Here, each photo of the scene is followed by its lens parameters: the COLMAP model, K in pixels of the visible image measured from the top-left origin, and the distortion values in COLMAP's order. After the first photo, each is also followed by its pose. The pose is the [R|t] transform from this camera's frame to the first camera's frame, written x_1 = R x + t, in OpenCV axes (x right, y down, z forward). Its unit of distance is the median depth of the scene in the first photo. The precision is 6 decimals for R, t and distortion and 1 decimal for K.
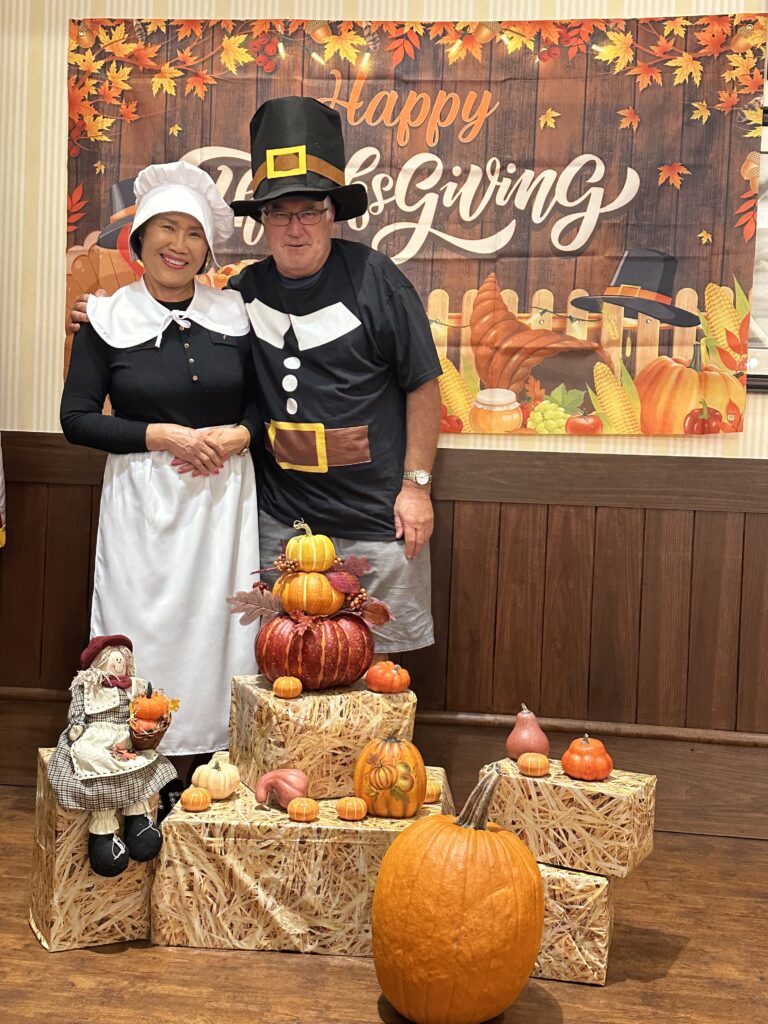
lens RADIAL K [[1202.0, 0, 381.2], [0, 1202.0, 513.6], [0, 0, 1]] dist [0.192550, -0.437004]
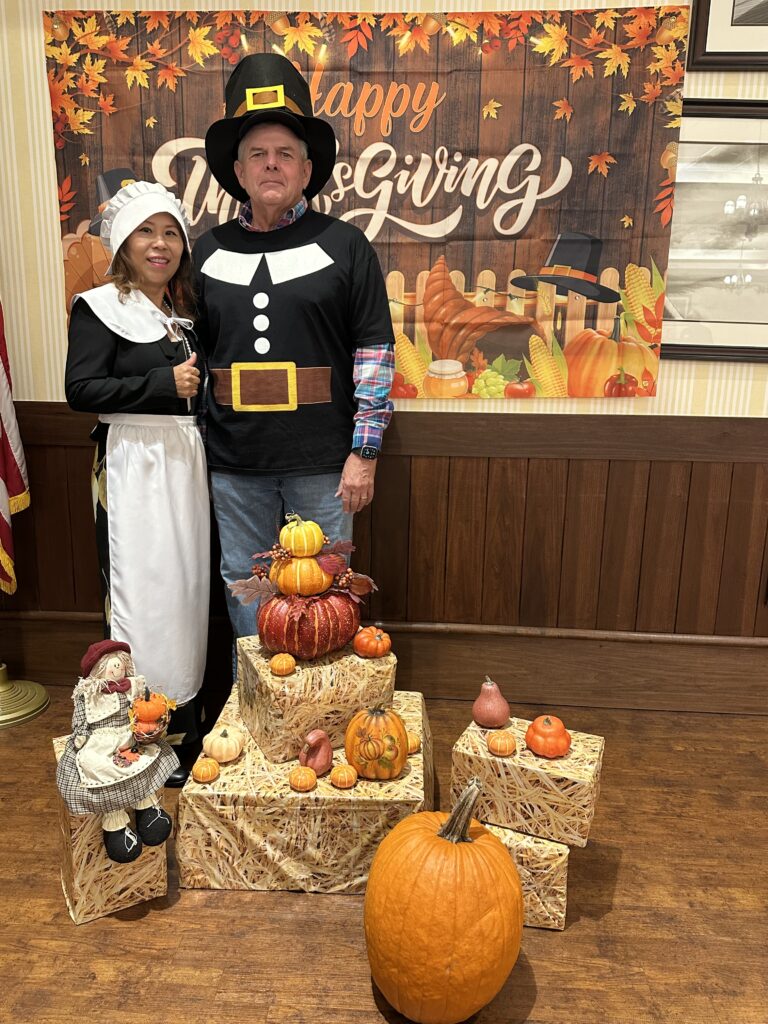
lens RADIAL K [[760.4, 0, 384.2], [0, 760.4, 515.9], [0, 0, 1]] dist [0.030895, -0.032520]
pose [[0.997983, -0.034450, 0.053328, -0.008833], [0.023543, 0.980899, 0.193089, -0.099188], [-0.058961, -0.191444, 0.979731, 0.259718]]
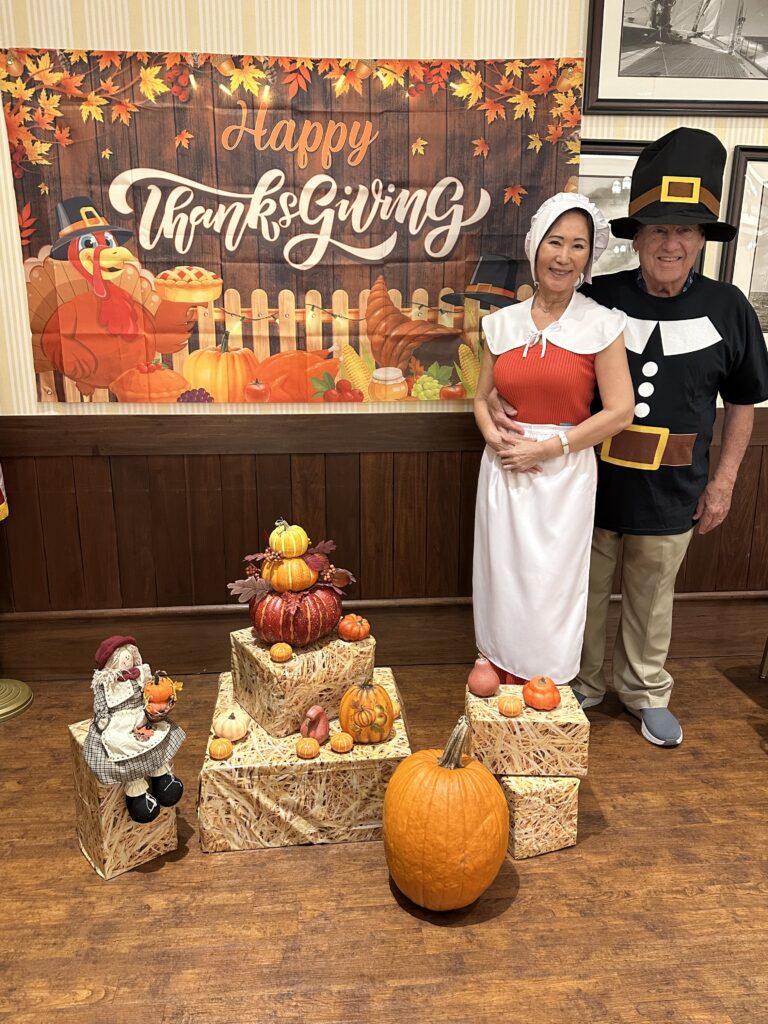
lens RADIAL K [[798.4, 0, 383.7], [0, 798.4, 515.3], [0, 0, 1]] dist [0.045912, -0.054217]
pose [[0.980243, -0.088424, 0.176934, -0.078204], [0.045692, 0.971548, 0.232393, -0.149681], [-0.192449, -0.219717, 0.956393, 0.135475]]
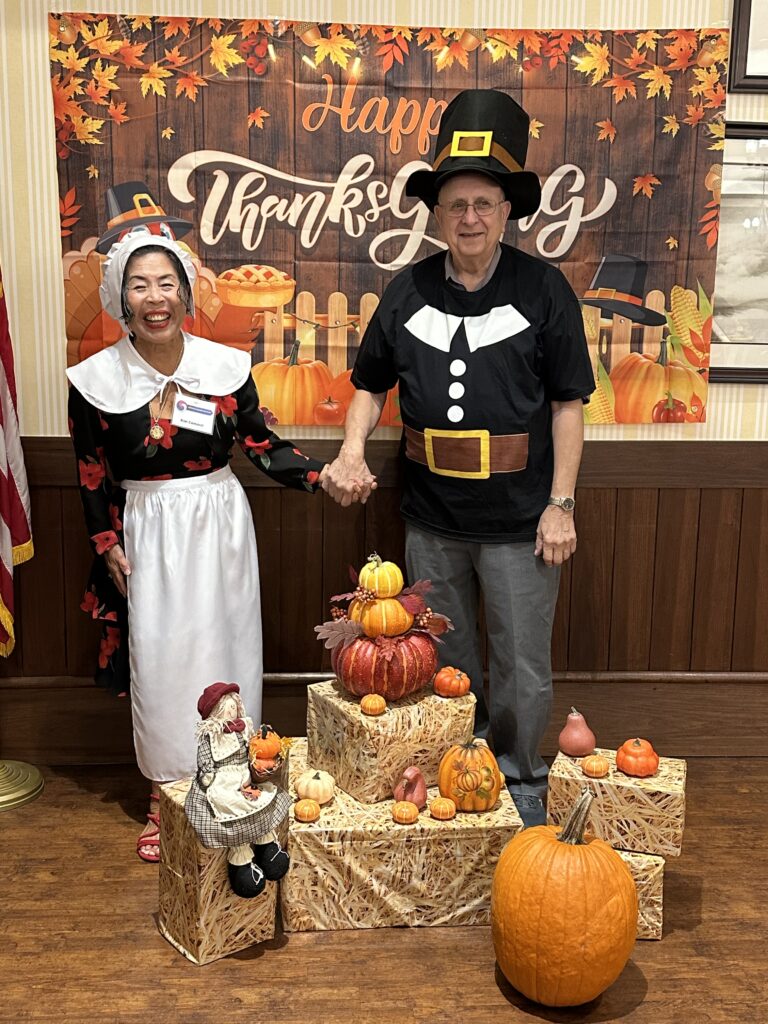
lens RADIAL K [[1157.9, 0, 380.8], [0, 1157.9, 520.1], [0, 0, 1]] dist [0.209193, -0.460554]
pose [[0.983303, -0.059083, 0.172119, -0.190511], [0.029668, 0.985220, 0.168707, -0.166076], [-0.179543, -0.160784, 0.970522, -0.025919]]
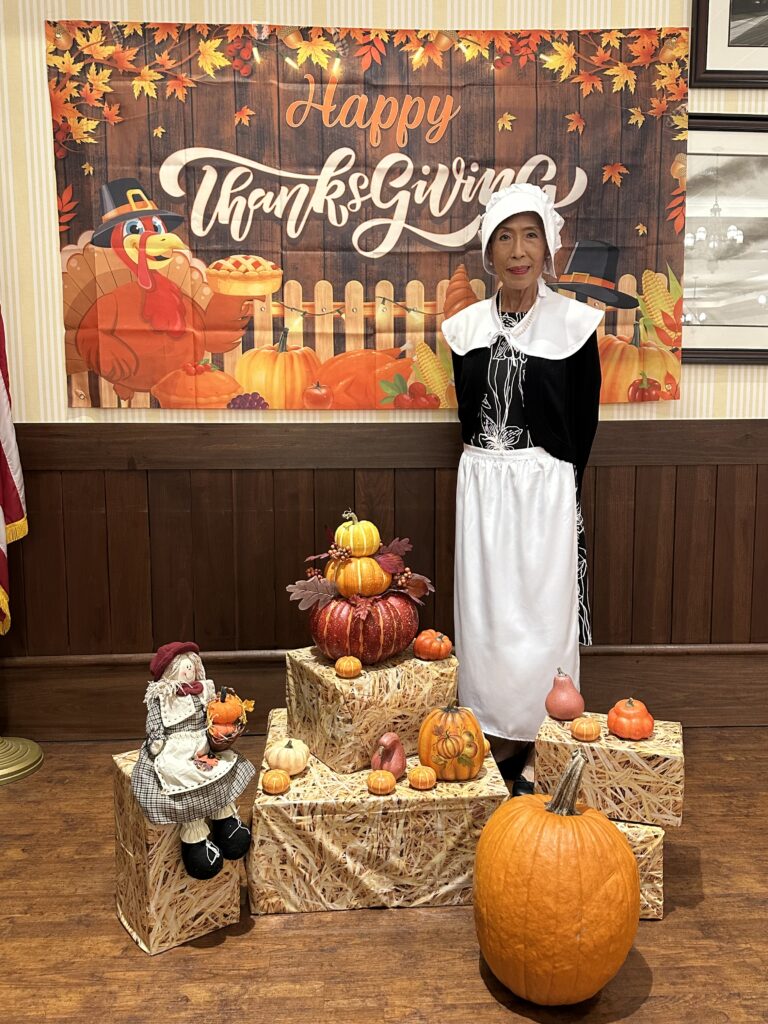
lens RADIAL K [[864.8, 0, 392.3], [0, 864.8, 515.8], [0, 0, 1]] dist [0.064506, -0.083933]
pose [[0.985717, -0.064938, 0.155388, -0.113125], [0.048652, 0.993132, 0.106406, -0.055888], [-0.161231, -0.097326, 0.982106, 0.198379]]
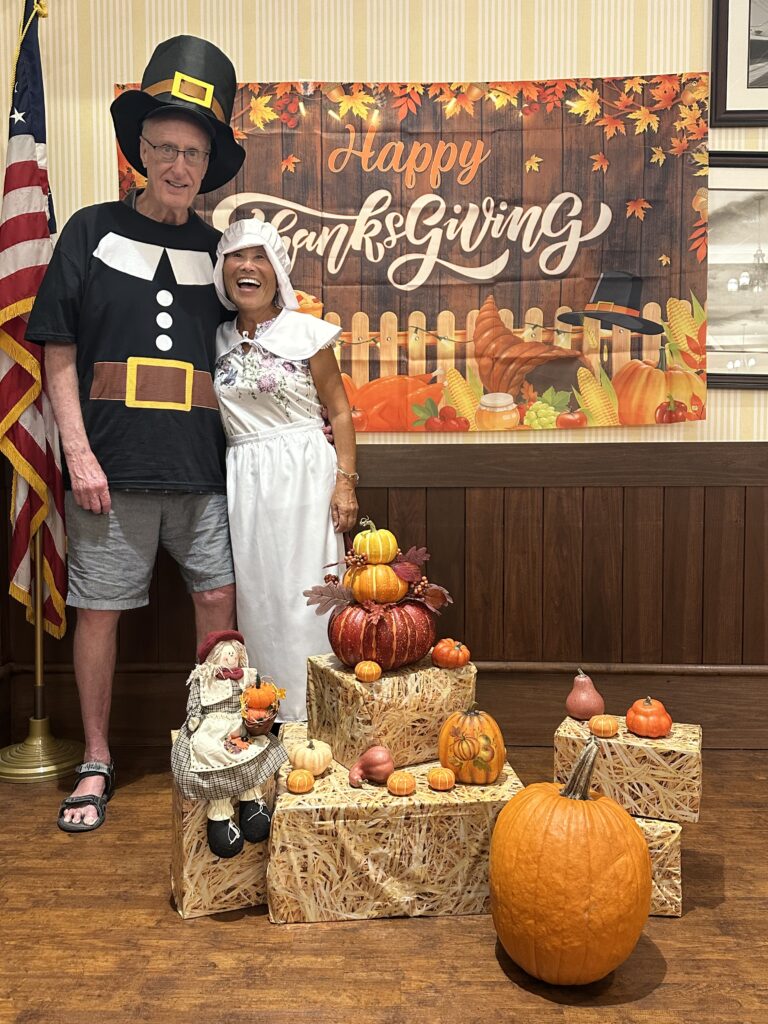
lens RADIAL K [[859.0, 0, 375.9], [0, 859.0, 510.3], [0, 0, 1]] dist [0.078421, -0.113952]
pose [[0.995173, -0.047951, 0.085627, -0.104382], [0.044977, 0.998327, 0.036326, -0.023322], [-0.087225, -0.032299, 0.995665, 0.161147]]
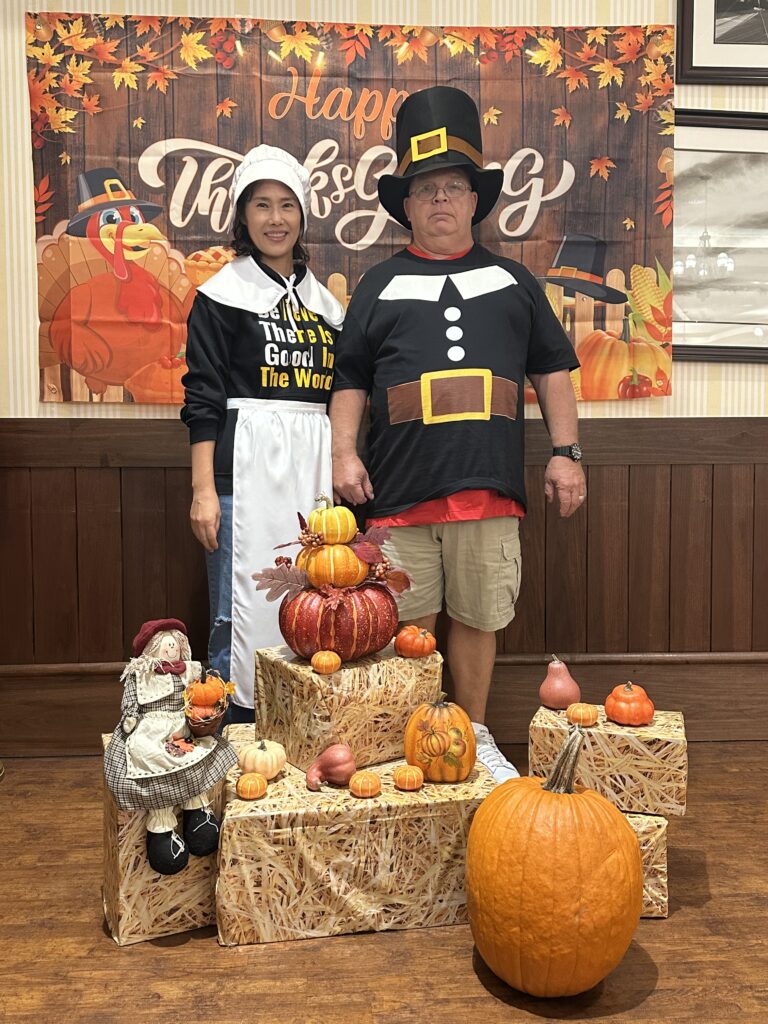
lens RADIAL K [[908.1, 0, 384.0], [0, 908.1, 510.7], [0, 0, 1]] dist [0.069209, -0.100648]
pose [[0.983558, -0.054827, 0.172070, -0.120963], [0.048253, 0.997945, 0.042161, -0.006725], [-0.174028, -0.033165, 0.984182, 0.191047]]
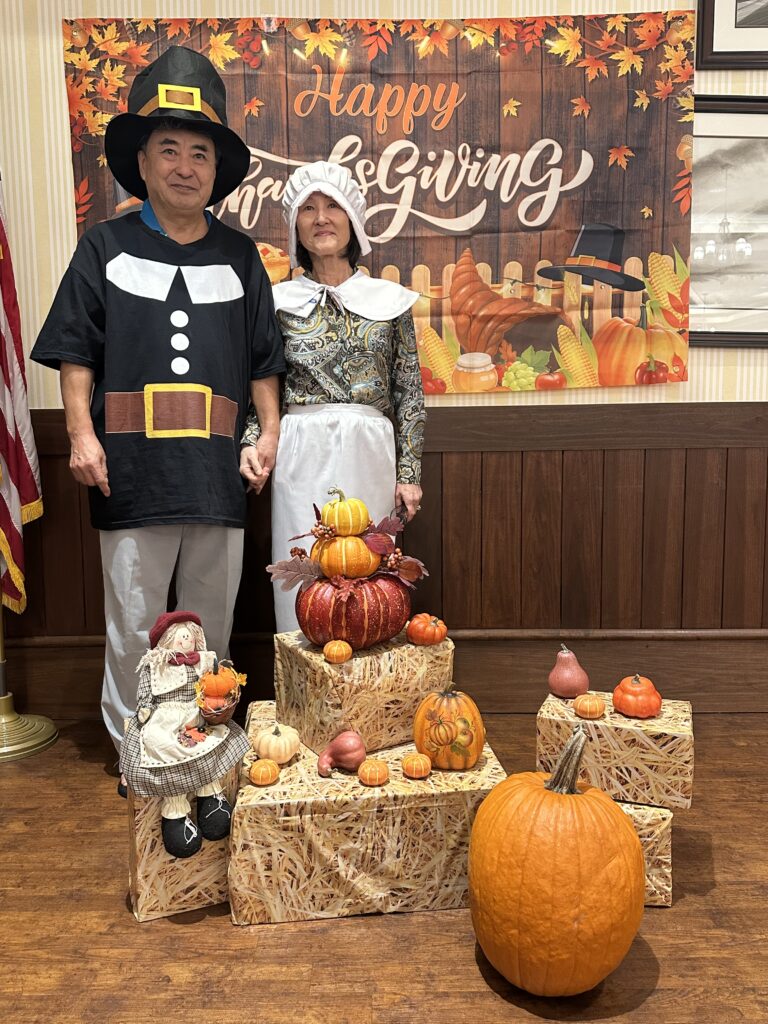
lens RADIAL K [[798.4, 0, 383.7], [0, 798.4, 515.3], [0, 0, 1]] dist [0.045912, -0.054217]
pose [[0.991856, -0.063176, 0.110595, -0.085506], [0.053321, 0.994522, 0.089903, -0.022120], [-0.115669, -0.083274, 0.989791, 0.249217]]
